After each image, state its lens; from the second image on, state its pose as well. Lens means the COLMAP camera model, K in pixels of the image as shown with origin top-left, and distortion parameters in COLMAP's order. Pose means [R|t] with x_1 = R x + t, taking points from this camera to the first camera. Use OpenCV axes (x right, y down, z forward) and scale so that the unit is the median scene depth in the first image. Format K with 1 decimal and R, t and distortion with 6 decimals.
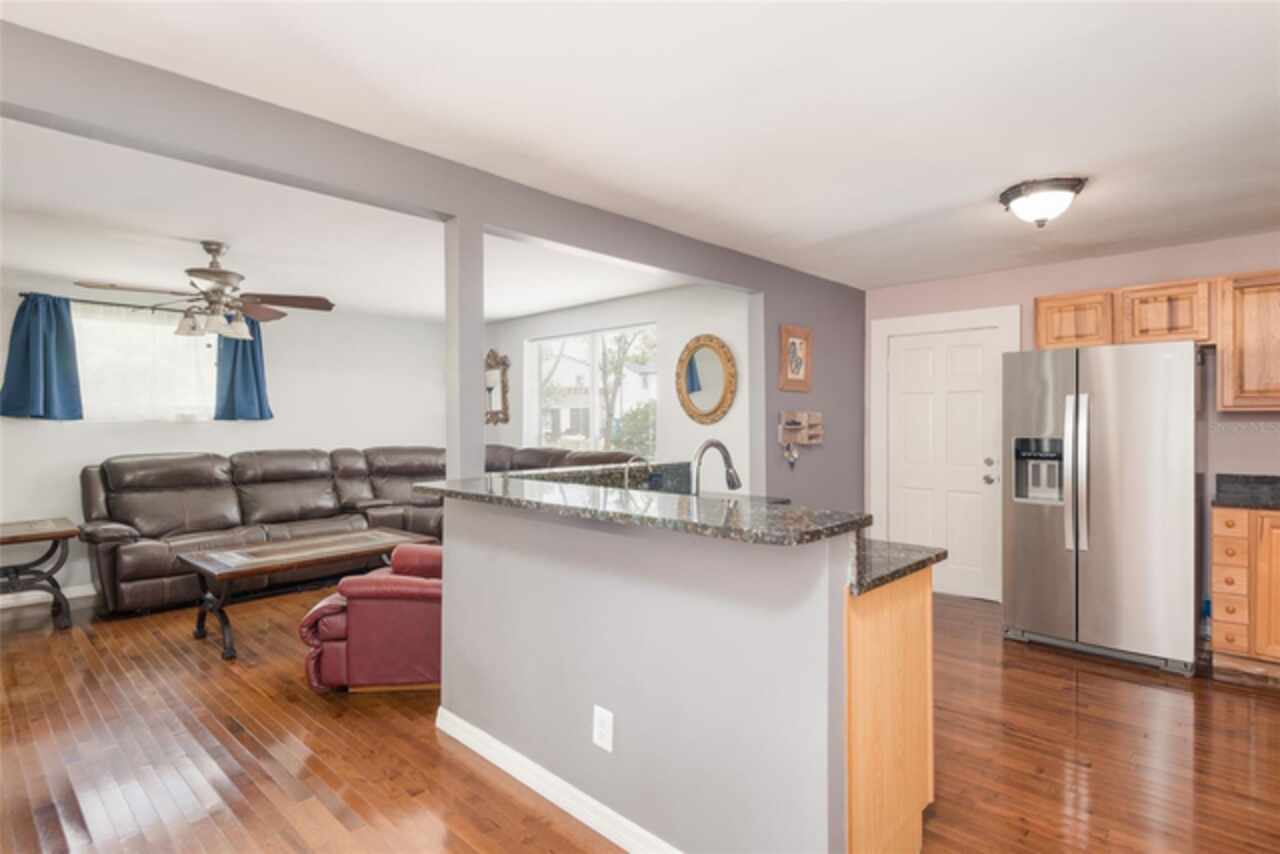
lens RADIAL K [[659.1, 0, 634.5], [0, 659.1, 419.5], [0, 0, 1]] dist [-0.000025, -0.000464]
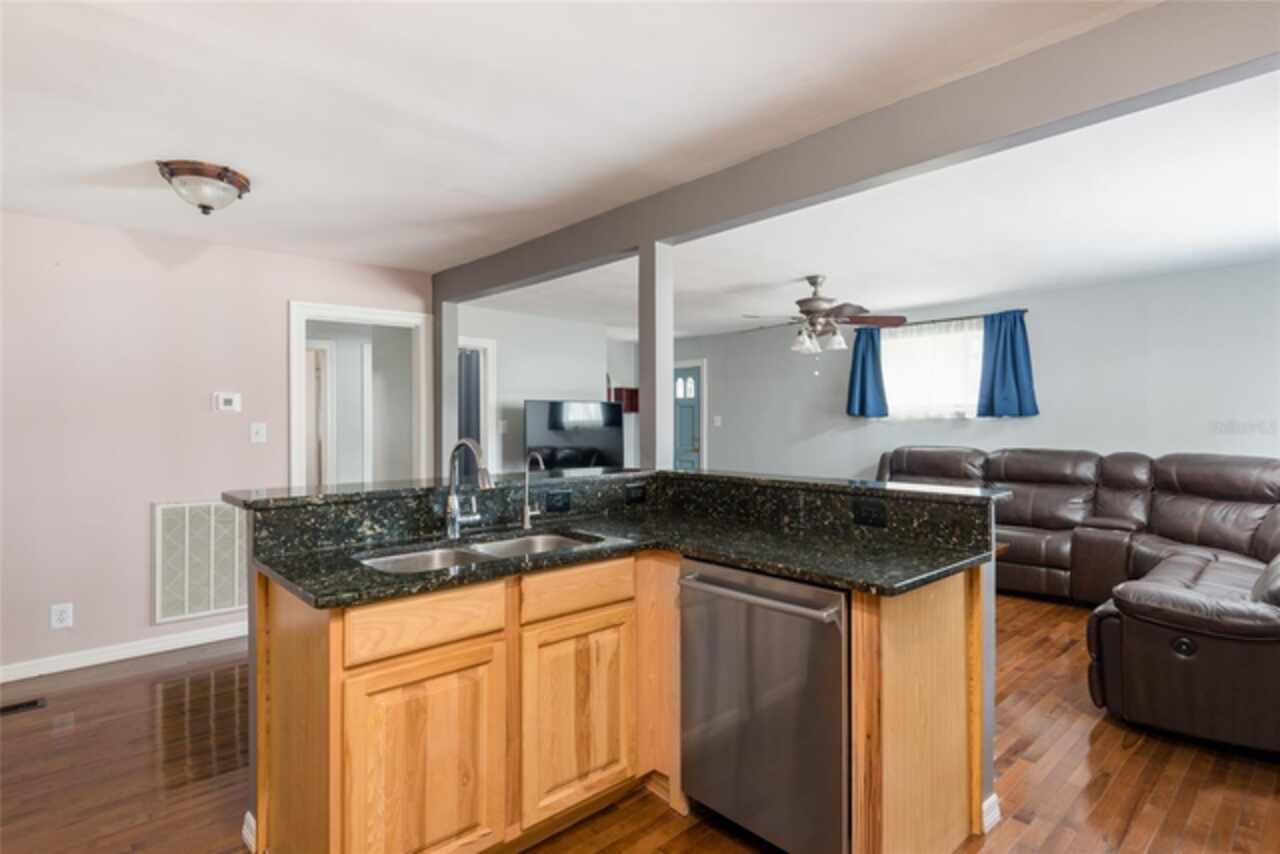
lens RADIAL K [[659.1, 0, 634.5], [0, 659.1, 419.5], [0, 0, 1]] dist [-0.000025, -0.000464]
pose [[-0.079759, 0.004239, -0.996805, 0.469132], [0.002939, 0.999988, 0.004018, -0.000864], [0.996810, -0.002609, -0.079771, 0.551823]]
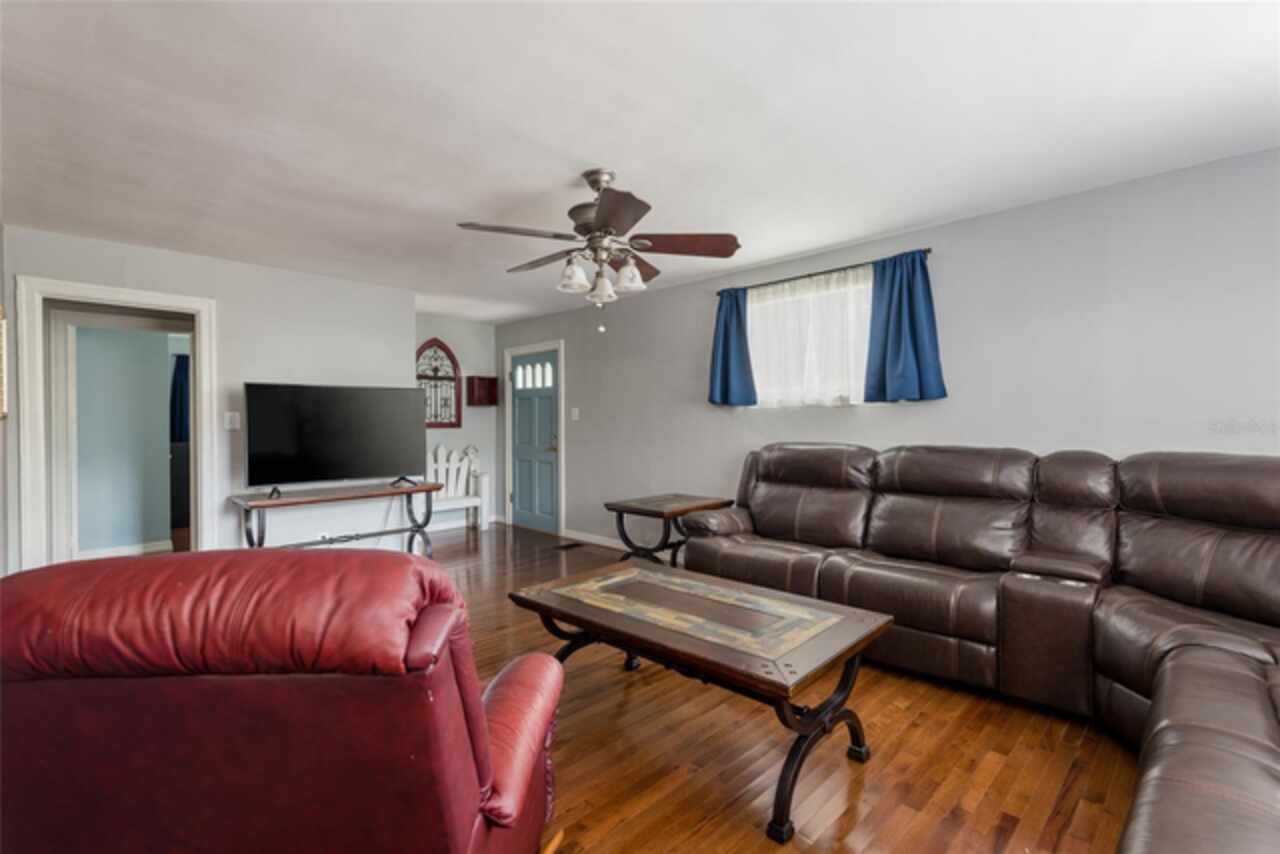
lens RADIAL K [[571.2, 0, 642.7], [0, 571.2, 420.9], [0, 0, 1]] dist [0.001665, -0.000215]
pose [[-0.027098, 0.003576, -0.999626, 0.029388], [0.005839, 0.999977, 0.003419, 0.019130], [0.999616, -0.005744, -0.027118, 0.782112]]
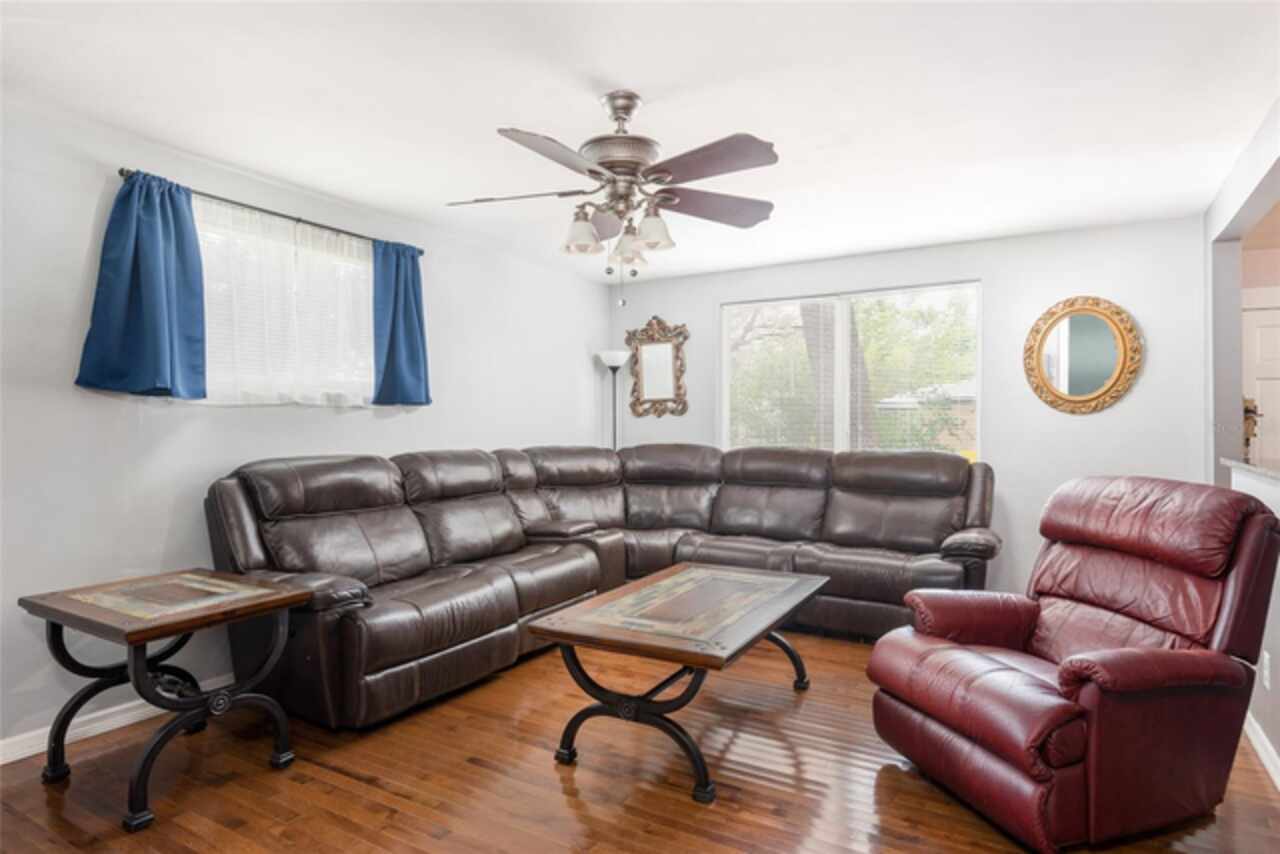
lens RADIAL K [[727.0, 0, 633.1], [0, 727.0, 426.7], [0, 0, 1]] dist [-0.002479, -0.000688]
pose [[0.976082, 0.002018, 0.217393, -0.559189], [-0.003460, 0.999974, 0.006255, 0.018288], [-0.217375, -0.006858, 0.976064, 0.263824]]
